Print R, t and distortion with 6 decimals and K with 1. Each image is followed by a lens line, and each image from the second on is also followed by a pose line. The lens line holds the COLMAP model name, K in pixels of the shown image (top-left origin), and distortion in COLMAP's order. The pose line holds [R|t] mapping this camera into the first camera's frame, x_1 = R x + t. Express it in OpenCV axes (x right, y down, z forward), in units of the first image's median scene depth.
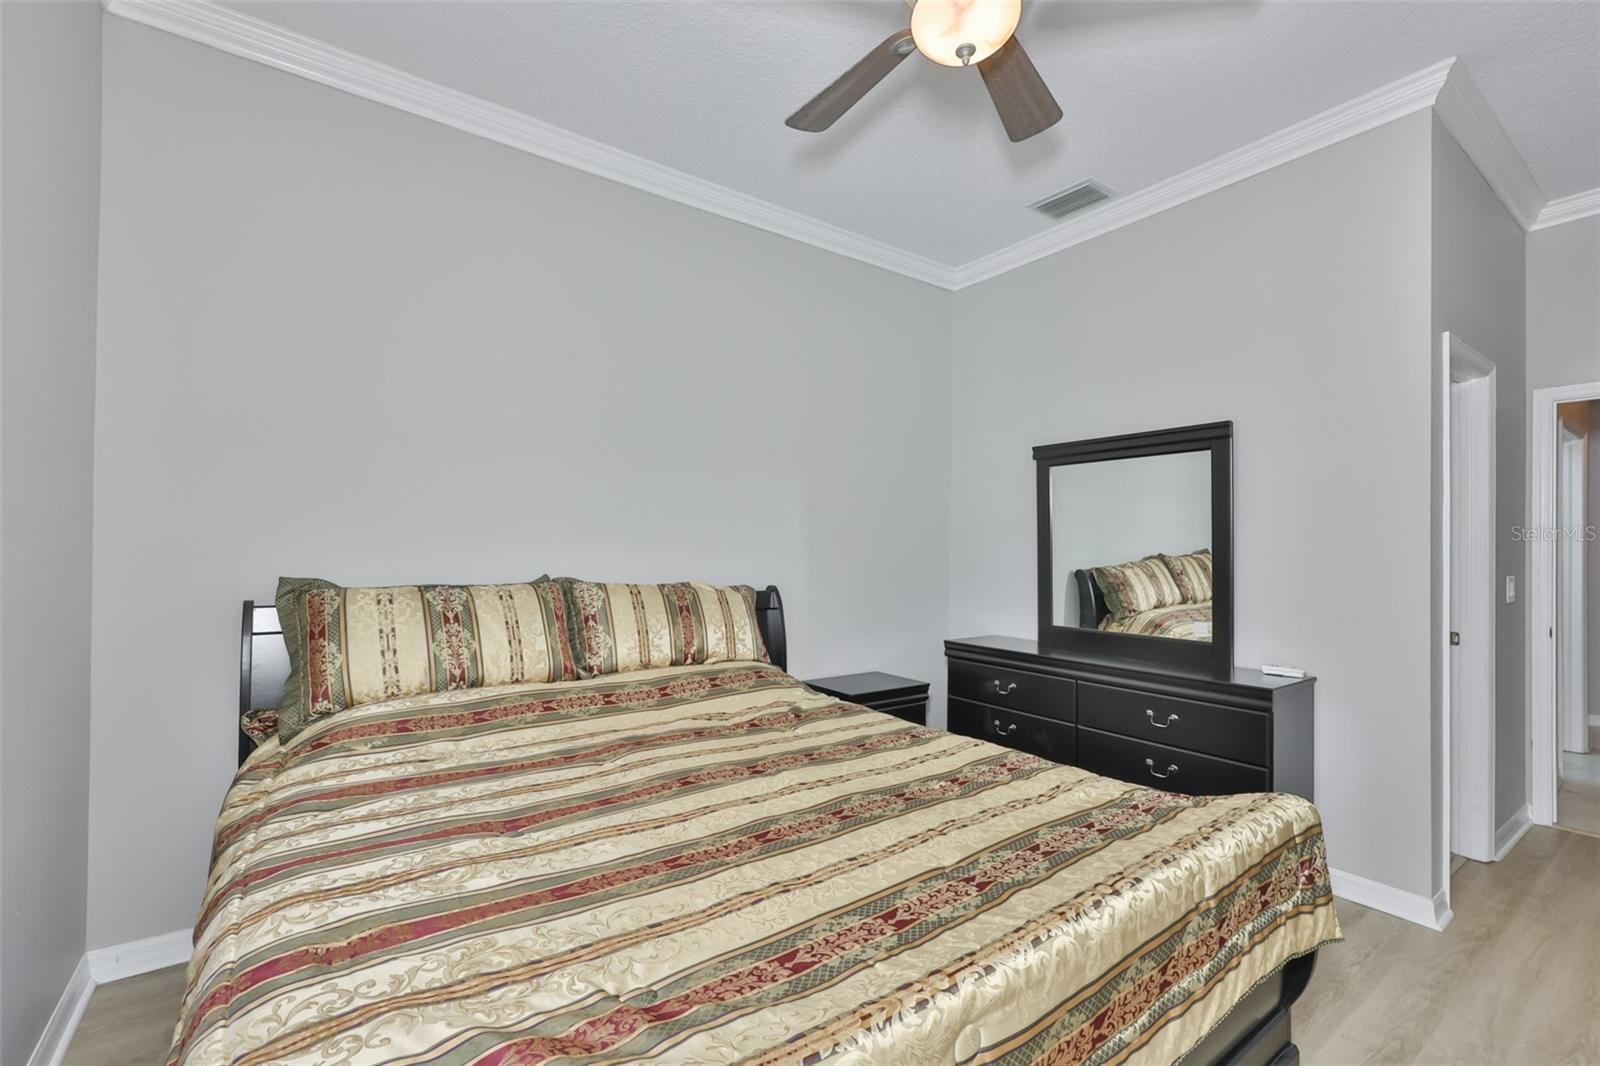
lens RADIAL K [[695.7, 0, 769.1], [0, 695.7, 538.8], [0, 0, 1]] dist [-0.000908, -0.000039]
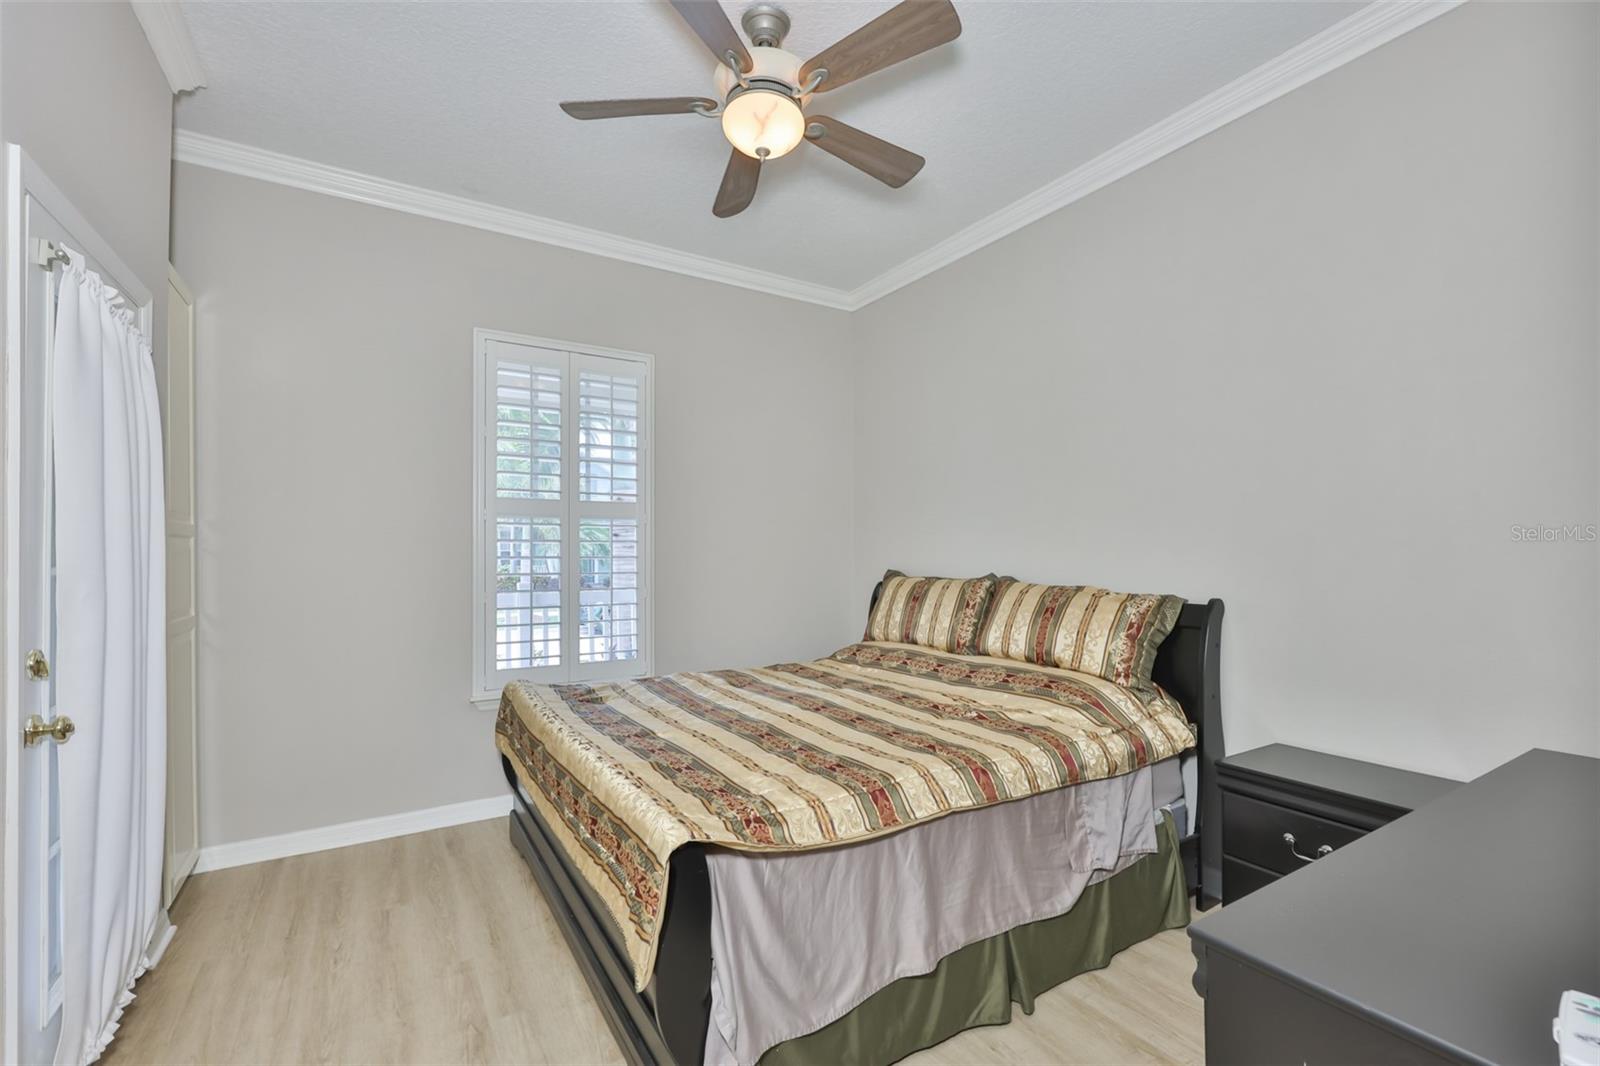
lens RADIAL K [[695.7, 0, 769.1], [0, 695.7, 538.8], [0, 0, 1]] dist [-0.000908, -0.000039]
pose [[-0.089353, -0.025925, -0.995663, 0.980619], [0.016437, 0.999487, -0.027500, 0.017998], [0.995864, -0.018823, -0.088882, 0.720943]]
